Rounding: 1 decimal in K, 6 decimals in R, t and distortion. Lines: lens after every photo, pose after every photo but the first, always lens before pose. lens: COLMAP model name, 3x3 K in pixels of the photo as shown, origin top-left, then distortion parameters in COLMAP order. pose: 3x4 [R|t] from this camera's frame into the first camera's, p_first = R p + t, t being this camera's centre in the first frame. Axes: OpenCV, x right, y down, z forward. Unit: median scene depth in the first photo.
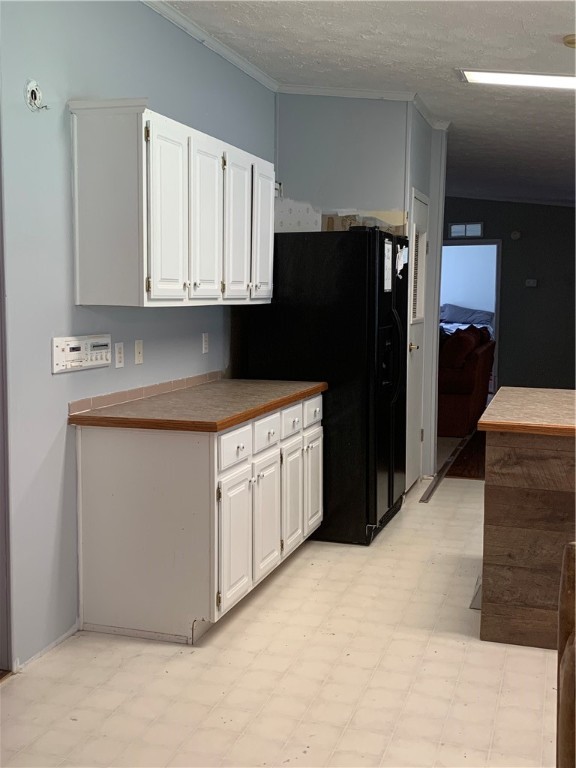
lens RADIAL K [[857.3, 0, 288.0], [0, 857.3, 384.0], [0, 0, 1]] dist [0.048455, -0.015678]
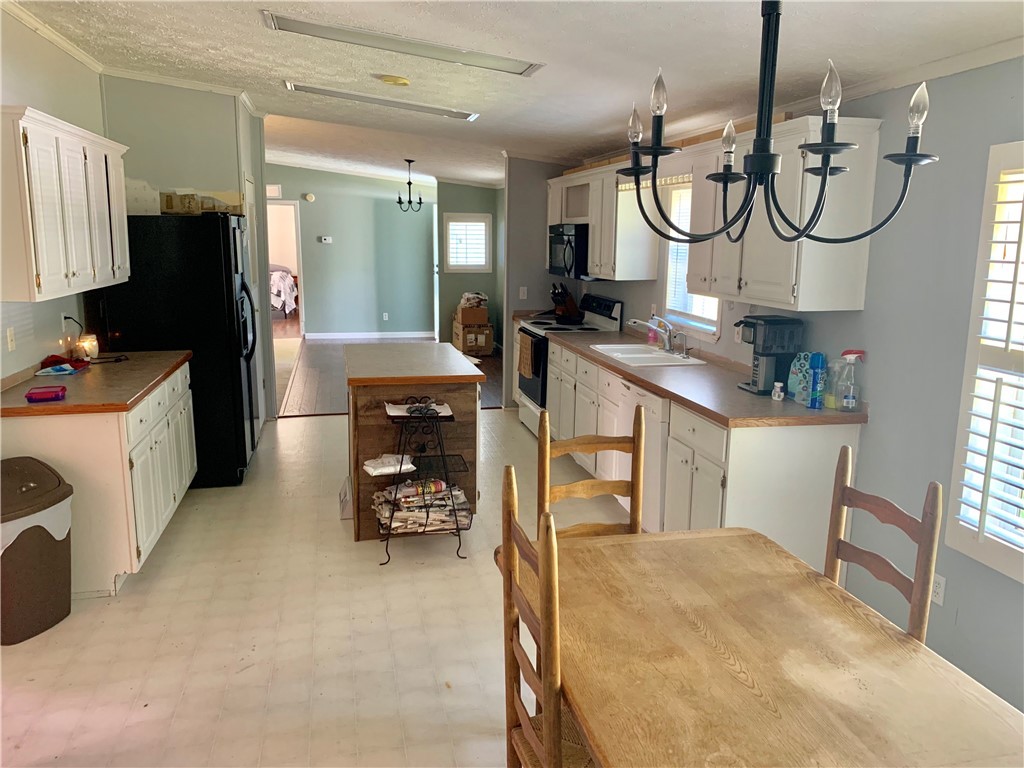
lens RADIAL K [[774.7, 0, 512.0], [0, 774.7, 384.0], [0, 0, 1]] dist [-0.000105, -0.001802]
pose [[0.859953, -0.099072, 0.500665, -0.120258], [0.053883, 0.993120, 0.103970, -0.045258], [-0.507521, -0.062432, 0.859374, -0.109560]]
